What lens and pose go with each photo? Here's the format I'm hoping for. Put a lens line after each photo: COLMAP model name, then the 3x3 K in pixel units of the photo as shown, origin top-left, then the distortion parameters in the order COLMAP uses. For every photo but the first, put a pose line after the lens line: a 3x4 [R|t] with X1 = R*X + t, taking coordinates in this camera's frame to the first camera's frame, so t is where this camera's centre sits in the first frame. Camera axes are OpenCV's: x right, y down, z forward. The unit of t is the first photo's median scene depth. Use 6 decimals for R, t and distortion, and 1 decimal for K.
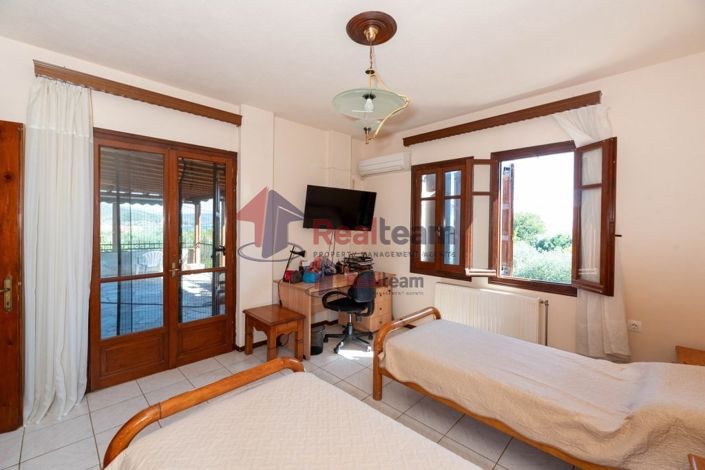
lens RADIAL K [[295.4, 0, 353.5], [0, 295.4, 227.1], [0, 0, 1]] dist [0.000275, -0.000001]
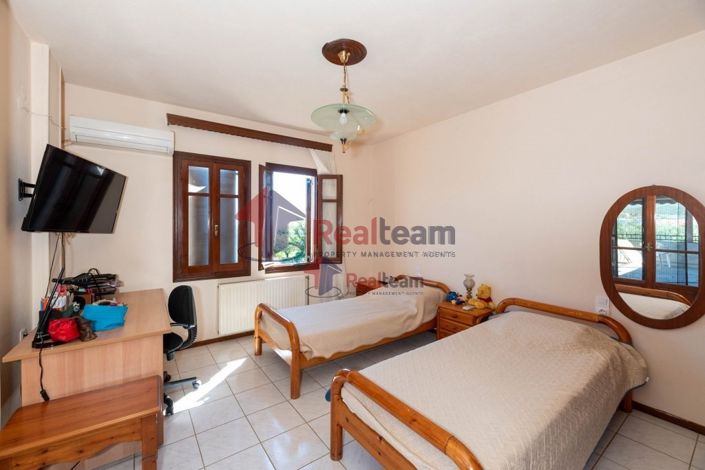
lens RADIAL K [[295.4, 0, 353.5], [0, 295.4, 227.1], [0, 0, 1]] dist [0.000275, -0.000001]
pose [[0.163898, -0.016024, 0.986347, -0.768067], [0.004727, 0.999869, 0.015458, -0.012934], [-0.986466, 0.002129, 0.163952, 0.560714]]
